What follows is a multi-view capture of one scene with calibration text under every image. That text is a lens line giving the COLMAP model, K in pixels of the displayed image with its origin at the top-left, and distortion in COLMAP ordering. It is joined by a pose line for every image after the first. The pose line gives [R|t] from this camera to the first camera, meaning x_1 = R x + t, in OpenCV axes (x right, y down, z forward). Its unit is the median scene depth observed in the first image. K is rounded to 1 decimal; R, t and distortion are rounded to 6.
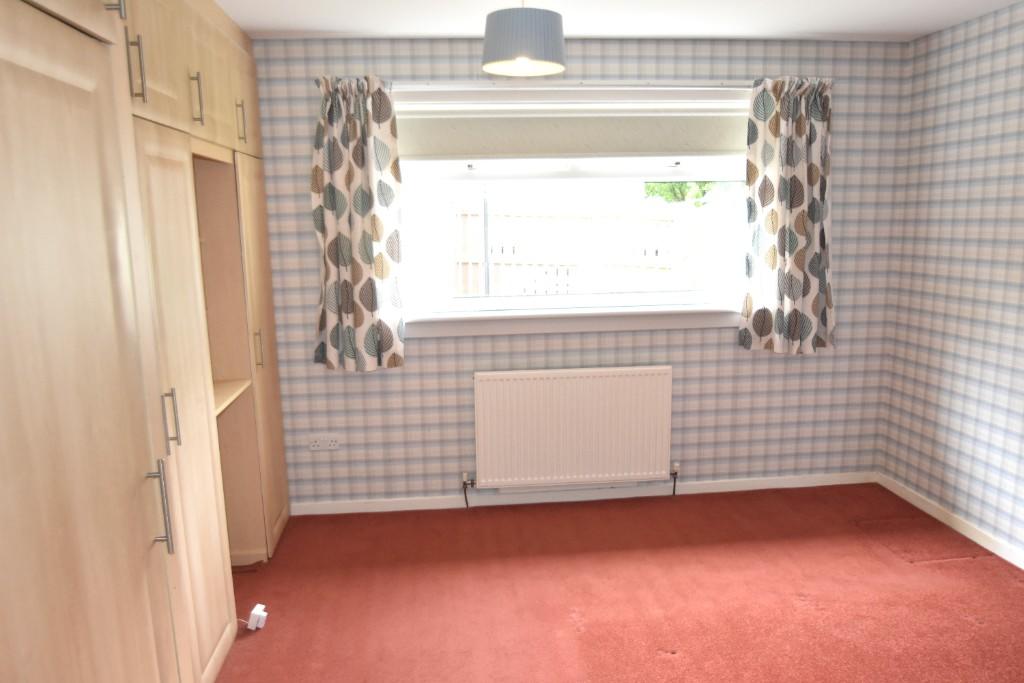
lens RADIAL K [[750.4, 0, 496.7], [0, 750.4, 355.0], [0, 0, 1]] dist [-0.041052, 0.008277]
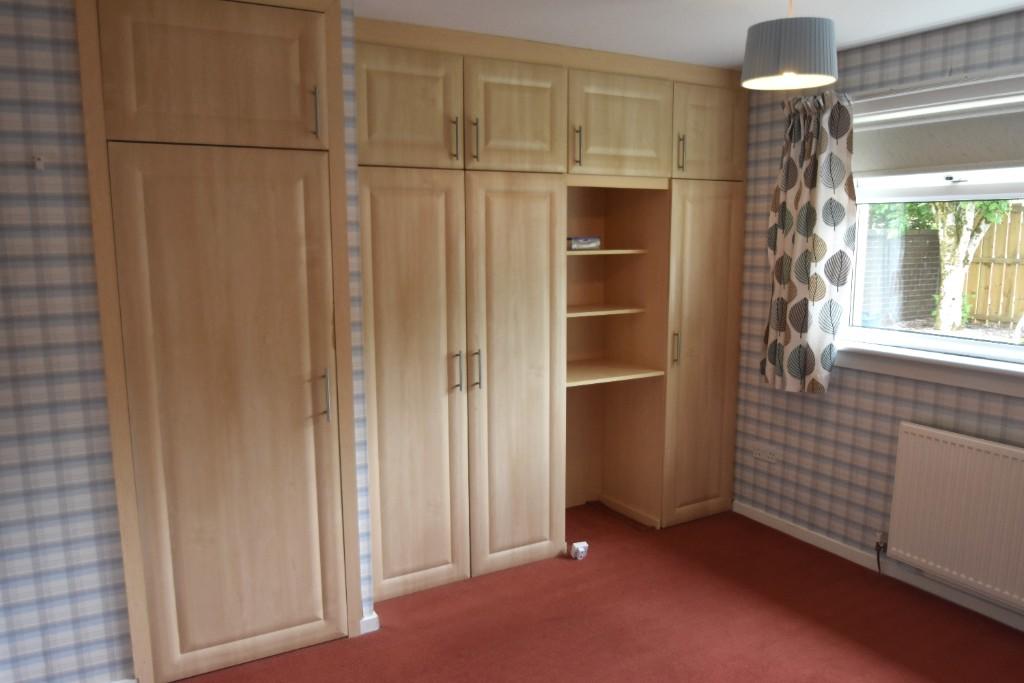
lens RADIAL K [[750.4, 0, 496.7], [0, 750.4, 355.0], [0, 0, 1]] dist [-0.041052, 0.008277]
pose [[0.406822, 0.162765, -0.898890, 0.554841], [-0.168783, 0.980450, 0.101145, -0.060590], [0.897780, 0.110569, 0.426340, 0.230743]]
